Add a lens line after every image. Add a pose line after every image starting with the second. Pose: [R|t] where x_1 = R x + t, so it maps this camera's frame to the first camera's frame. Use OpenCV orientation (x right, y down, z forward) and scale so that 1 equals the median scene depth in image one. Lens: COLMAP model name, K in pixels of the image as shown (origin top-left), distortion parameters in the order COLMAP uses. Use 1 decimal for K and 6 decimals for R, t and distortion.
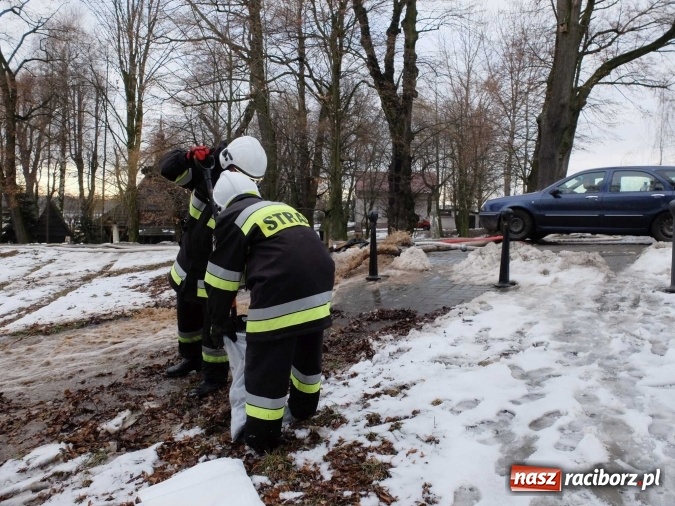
lens RADIAL K [[541.6, 0, 337.5], [0, 541.6, 253.0], [0, 0, 1]] dist [-0.042418, 0.005390]
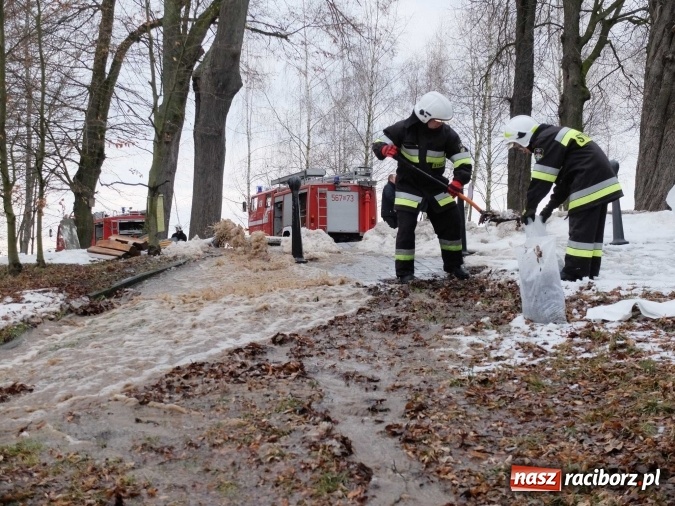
lens RADIAL K [[1161.1, 0, 337.5], [0, 1161.1, 253.0], [0, 0, 1]] dist [0.019066, 0.021811]
pose [[0.768253, -0.019719, 0.639842, -0.235543], [0.075662, 0.995316, -0.060173, 0.033640], [-0.635659, 0.094639, 0.766147, -0.077686]]
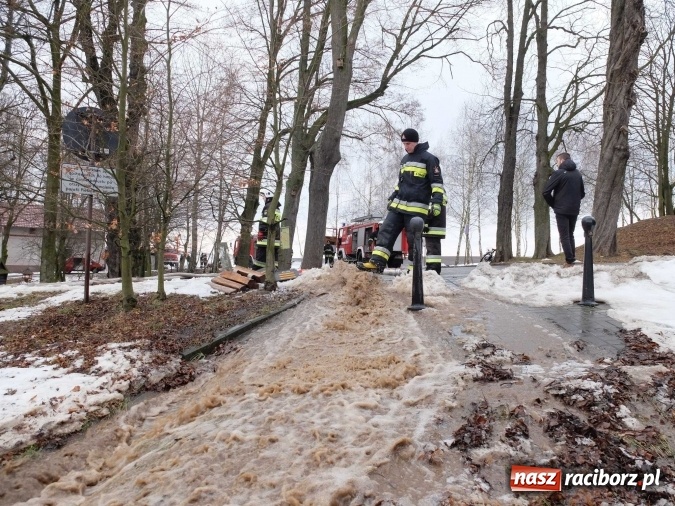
lens RADIAL K [[554.6, 0, 337.5], [0, 554.6, 253.0], [0, 0, 1]] dist [-0.033220, 0.001500]
pose [[0.809188, 0.005738, 0.587522, -0.114909], [0.041072, 0.996954, -0.066304, 0.003893], [-0.586113, 0.077782, 0.806487, 0.109987]]
